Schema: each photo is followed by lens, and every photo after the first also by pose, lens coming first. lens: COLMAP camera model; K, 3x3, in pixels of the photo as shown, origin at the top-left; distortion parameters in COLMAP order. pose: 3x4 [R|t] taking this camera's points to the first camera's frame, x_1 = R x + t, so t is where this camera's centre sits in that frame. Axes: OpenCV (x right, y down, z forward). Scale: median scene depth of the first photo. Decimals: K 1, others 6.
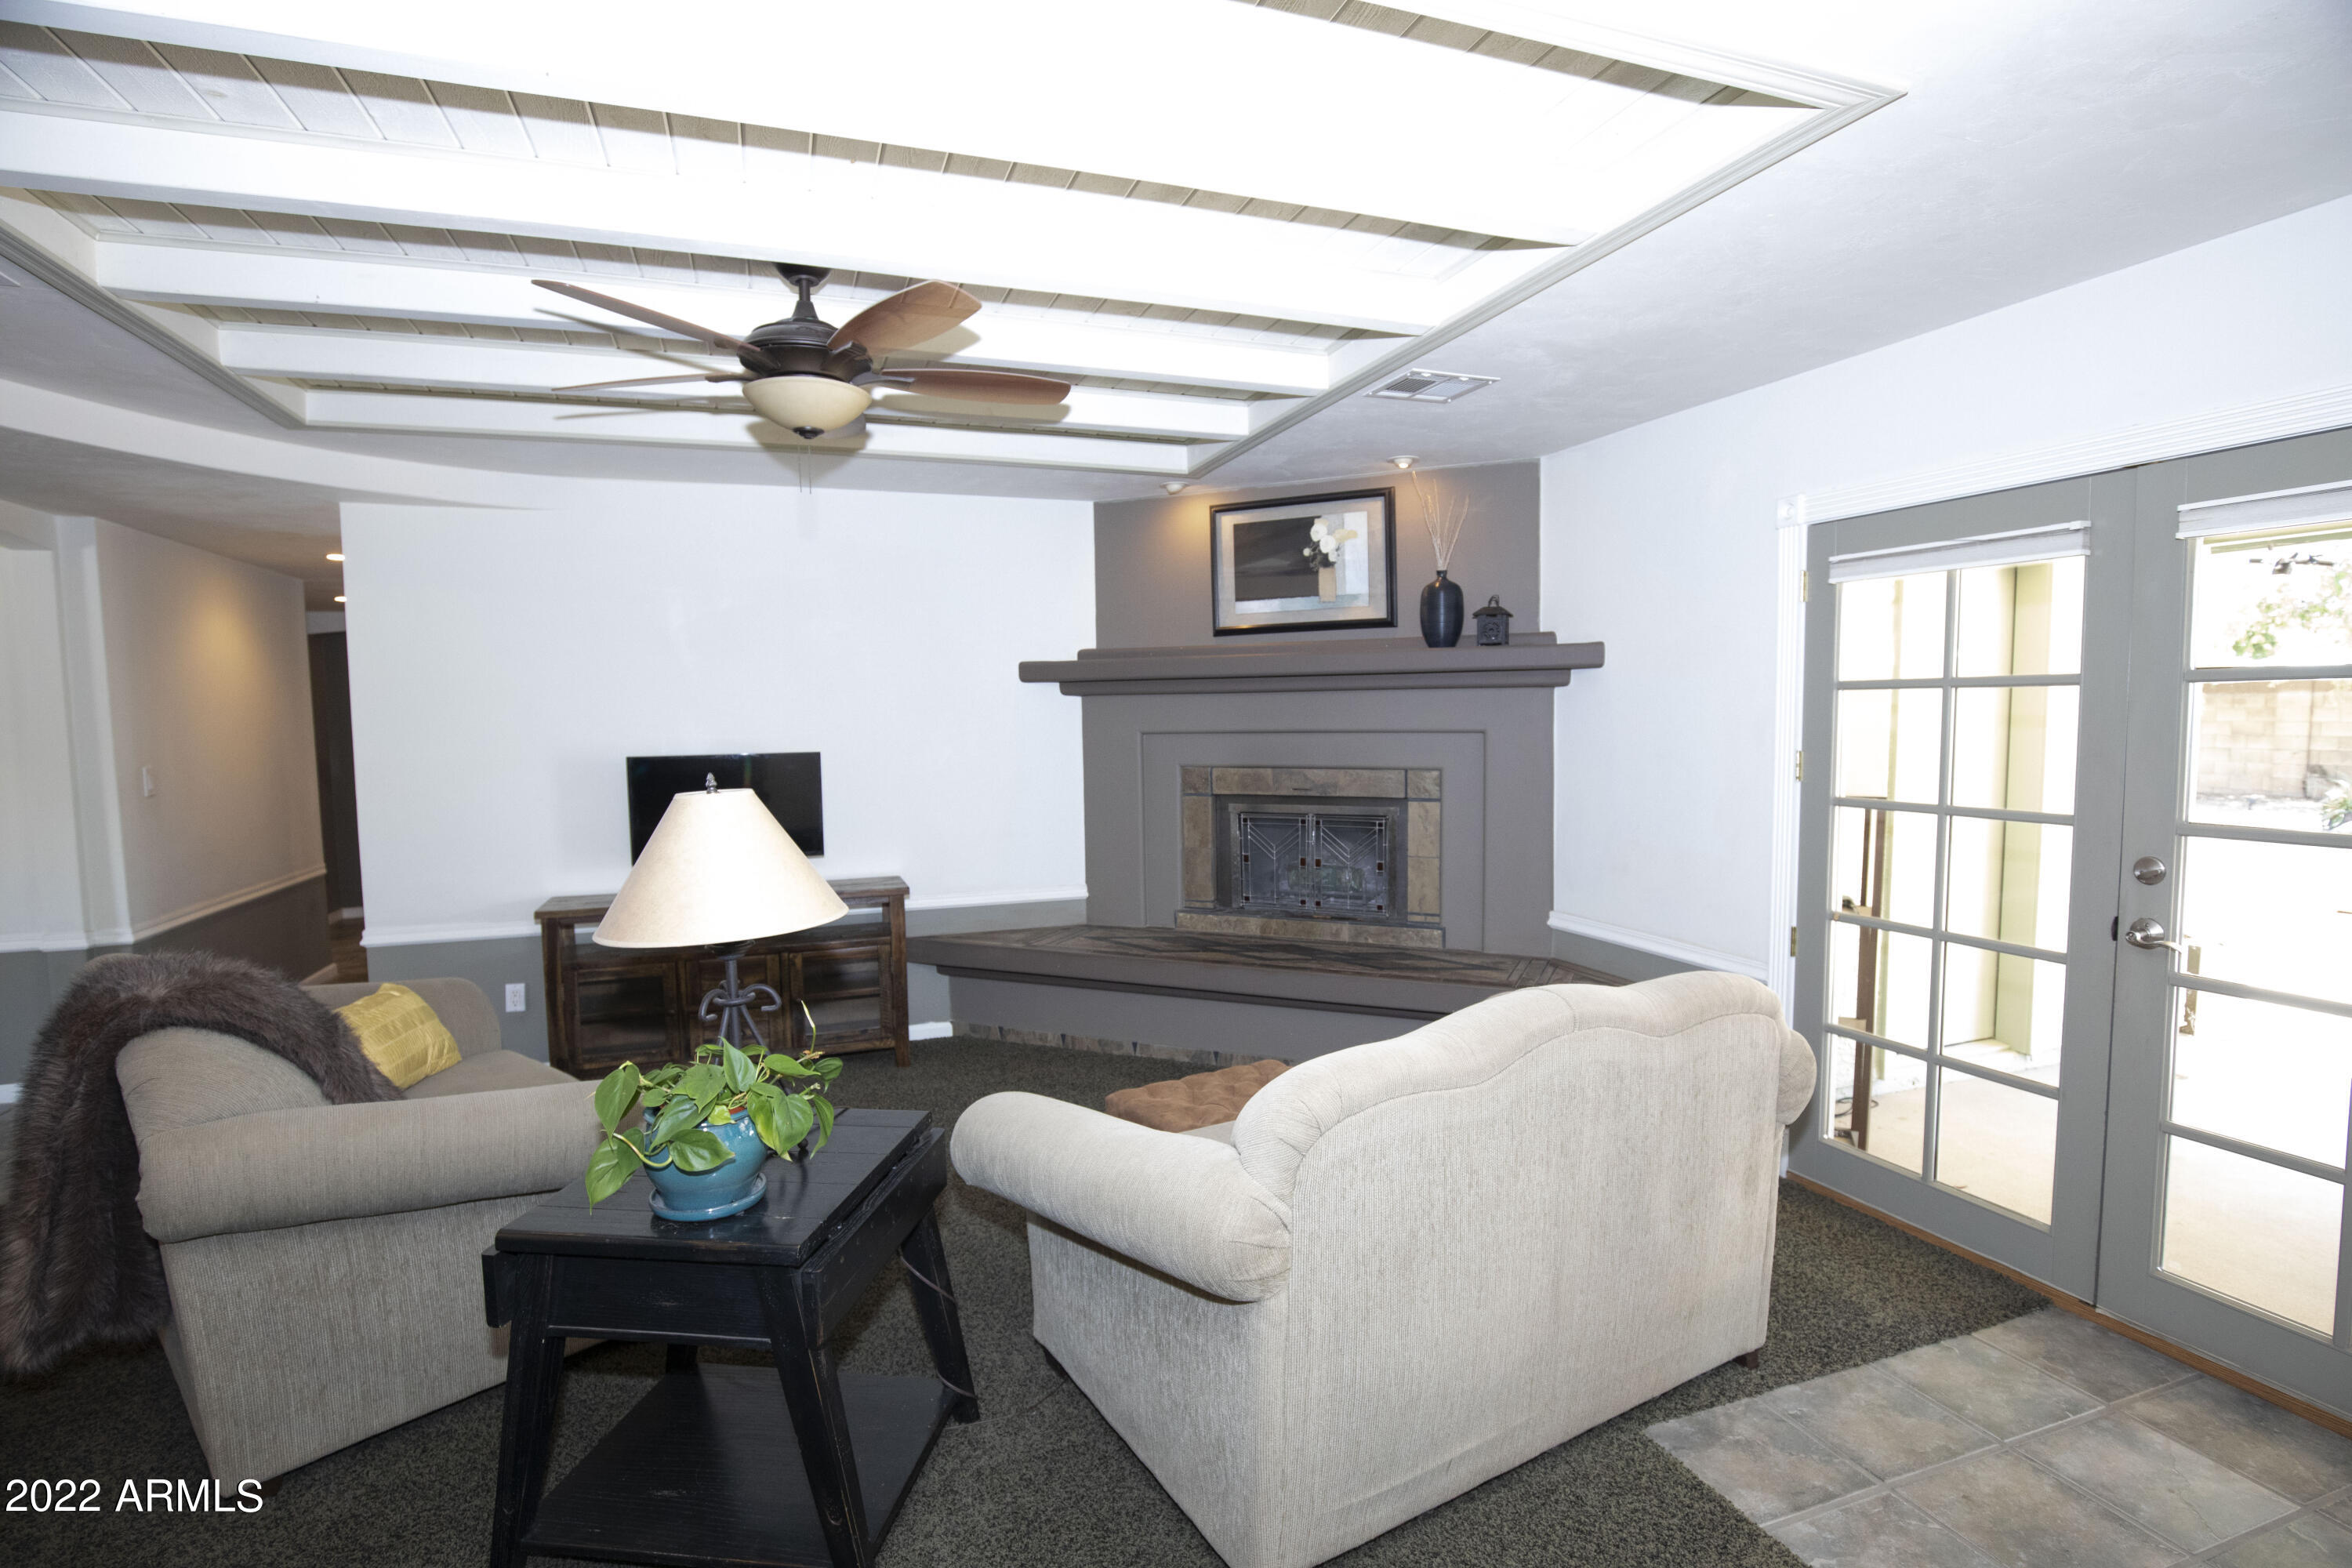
lens RADIAL K [[1136.4, 0, 1189.4], [0, 1136.4, 790.2], [0, 0, 1]] dist [-0.035751, 0.006565]
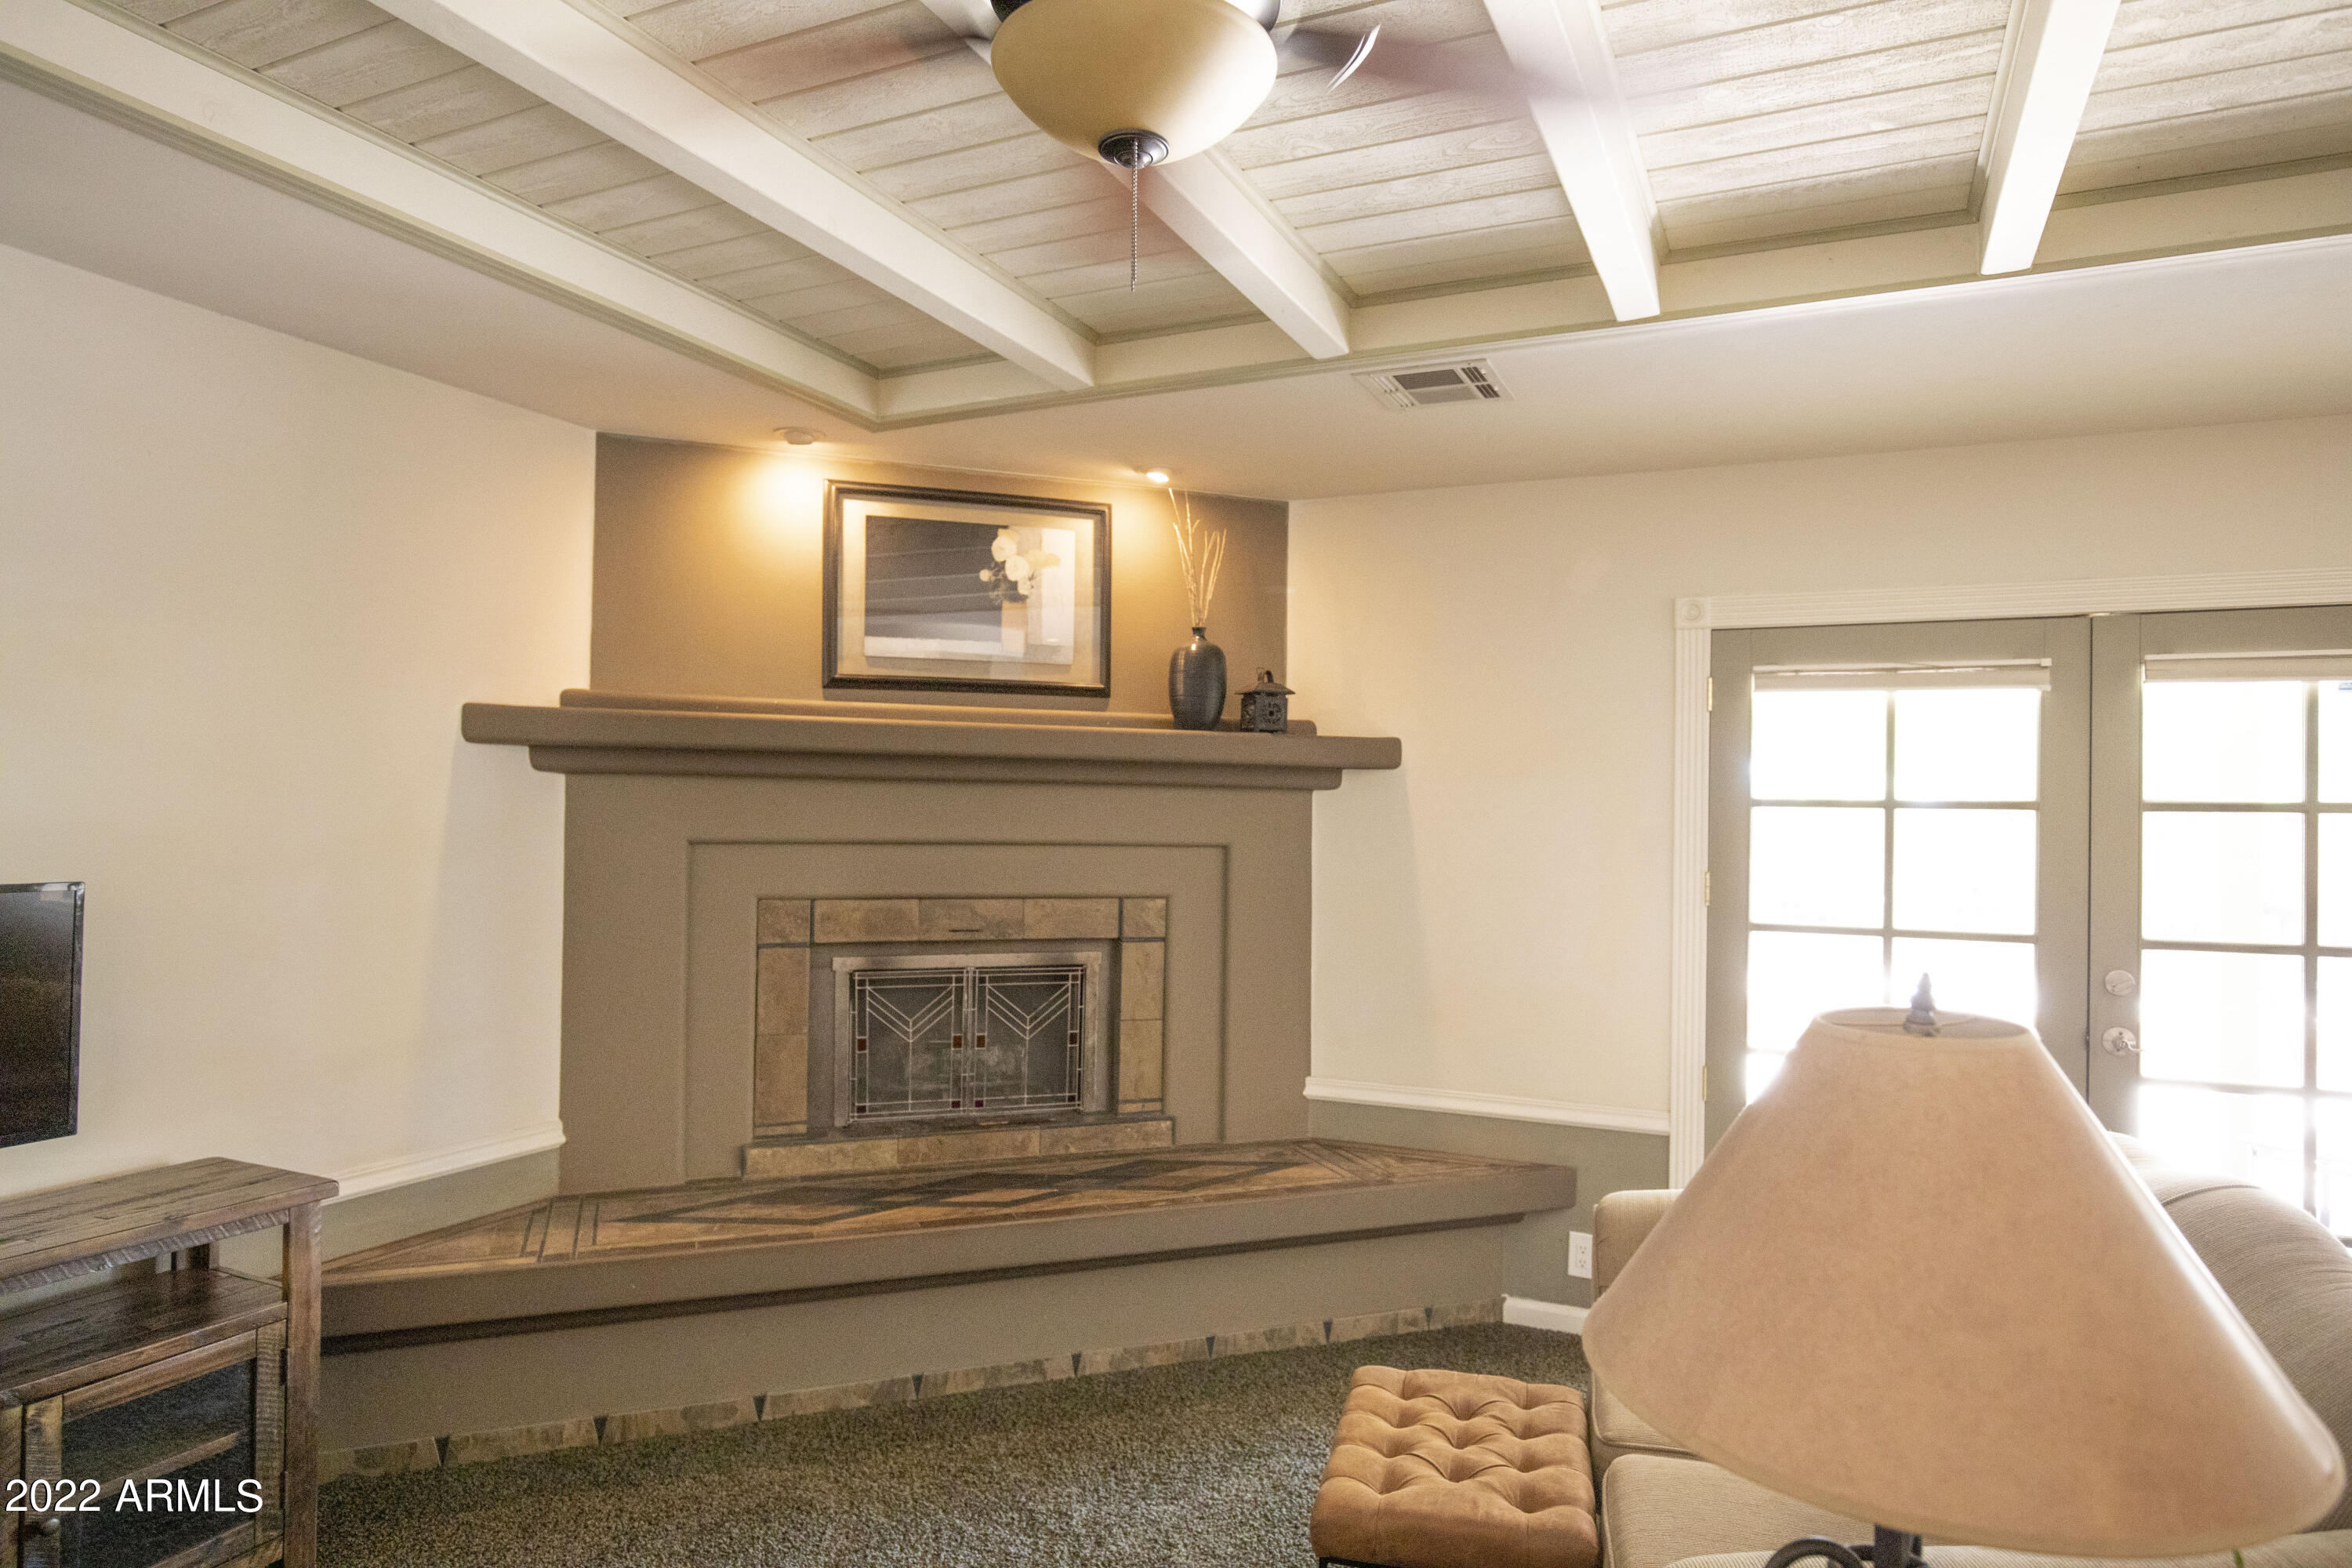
lens RADIAL K [[1377.3, 0, 1193.5], [0, 1377.3, 800.0], [0, 0, 1]] dist [-0.019442, 0.000408]
pose [[0.701784, 0.031079, 0.711712, -0.387461], [0.026224, 0.997244, -0.069405, -0.018218], [-0.711907, 0.067372, 0.699034, 0.356277]]
